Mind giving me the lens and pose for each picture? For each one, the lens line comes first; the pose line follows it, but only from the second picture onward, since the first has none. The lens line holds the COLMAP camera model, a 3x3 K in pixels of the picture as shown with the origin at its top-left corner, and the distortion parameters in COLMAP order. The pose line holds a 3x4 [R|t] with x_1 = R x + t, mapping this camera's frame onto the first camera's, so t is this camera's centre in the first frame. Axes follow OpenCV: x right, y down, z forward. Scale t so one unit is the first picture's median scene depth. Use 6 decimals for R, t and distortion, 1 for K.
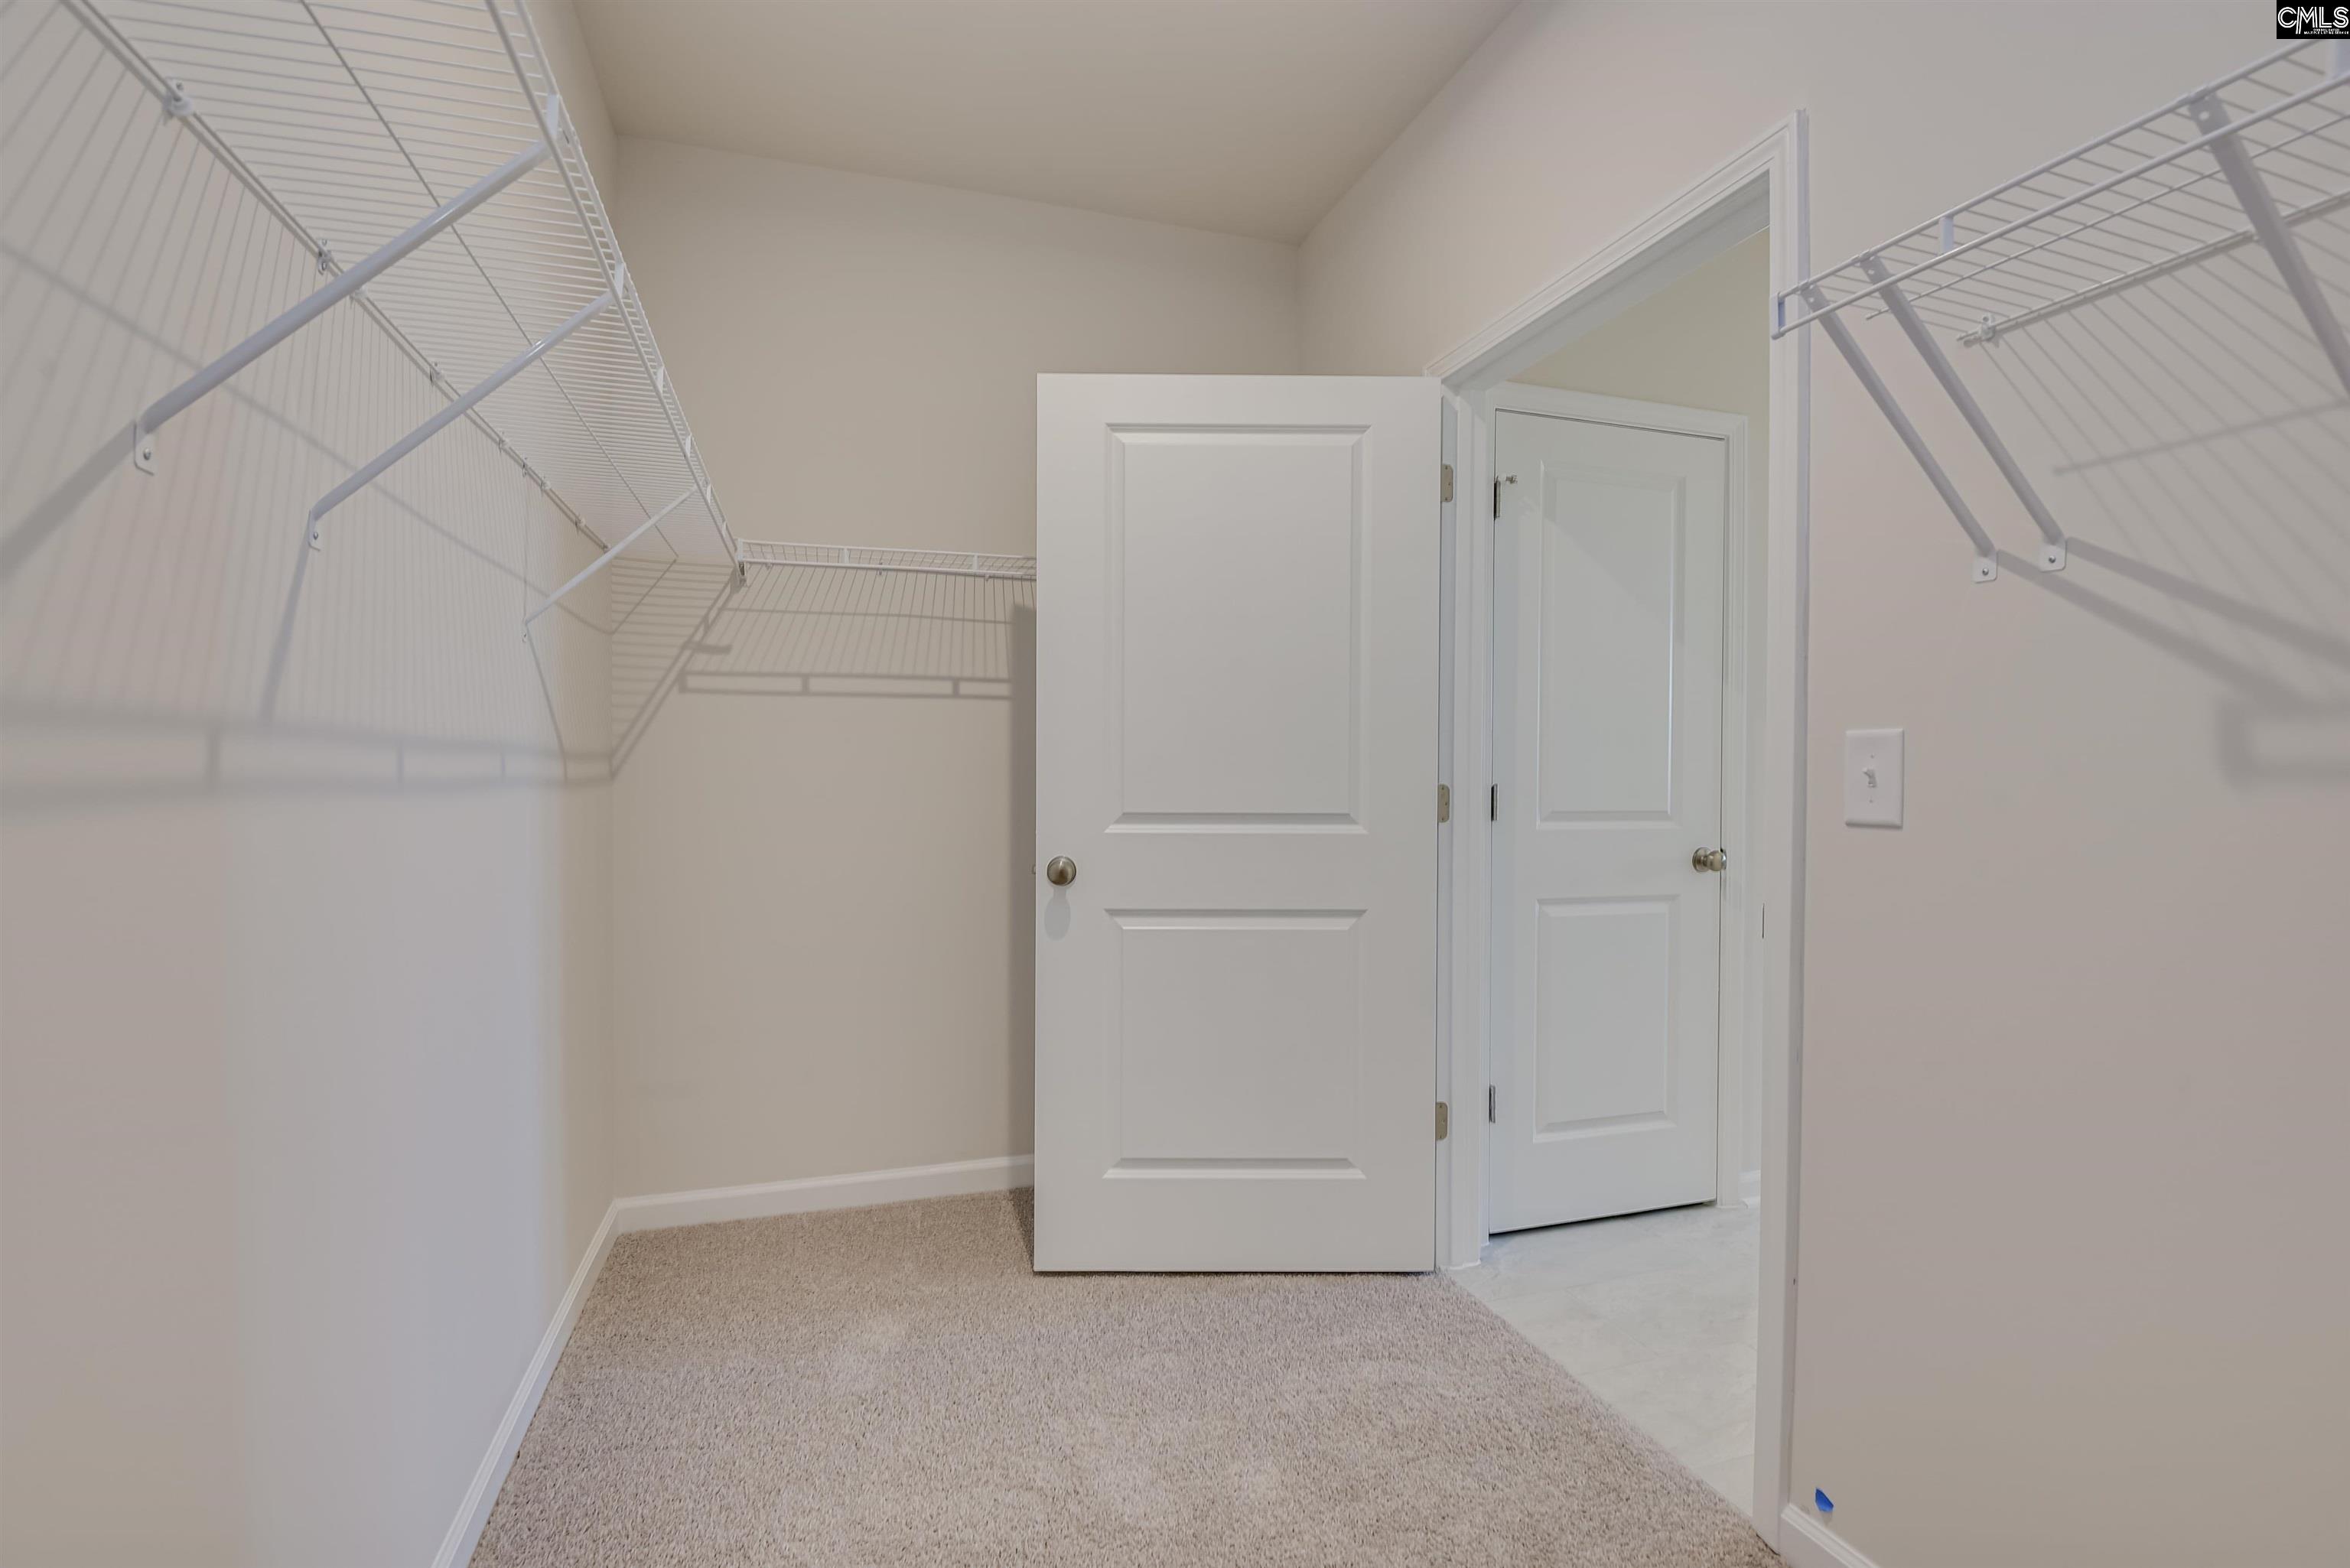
lens RADIAL K [[1073.3, 0, 1174.3], [0, 1073.3, 779.7], [0, 0, 1]] dist [-0.002393, -0.006440]
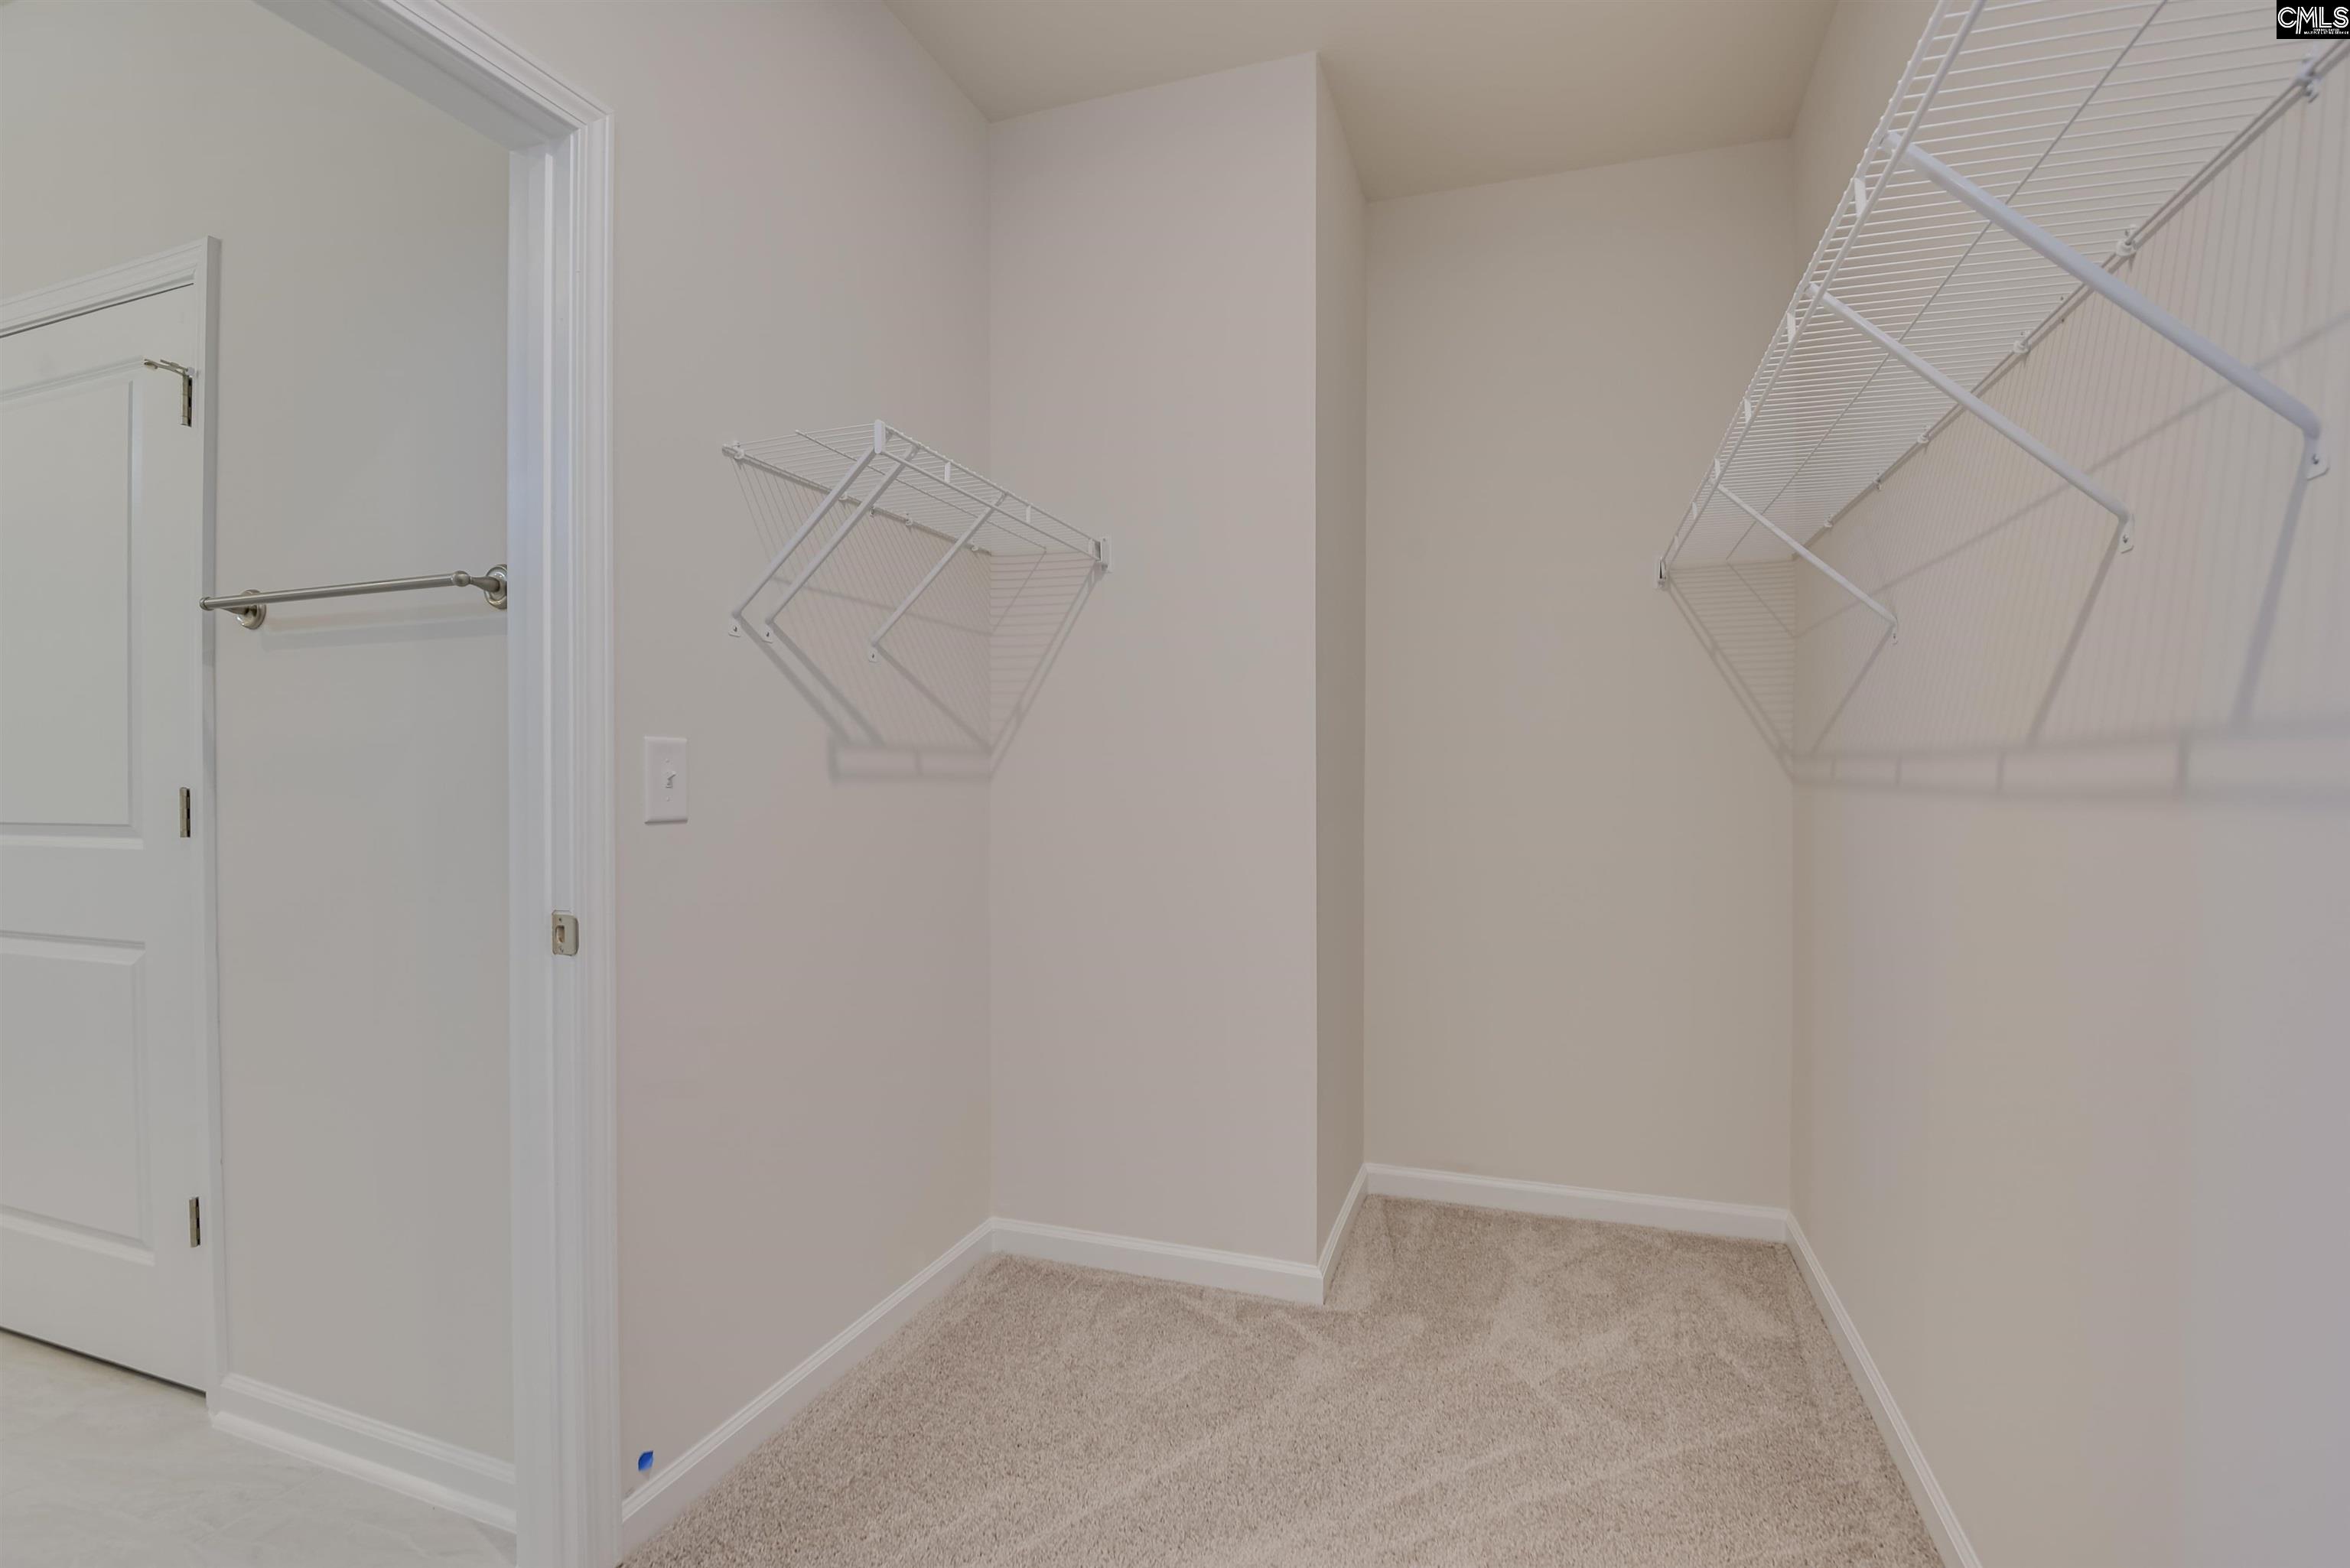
lens RADIAL K [[1073.3, 0, 1180.4], [0, 1073.3, 784.2], [0, 0, 1]] dist [-0.002393, -0.006440]
pose [[-0.790336, -0.006036, 0.612644, -0.644859], [0.000788, 0.999941, 0.010868, -0.012320], [-0.612674, 0.009072, -0.790284, 2.105127]]
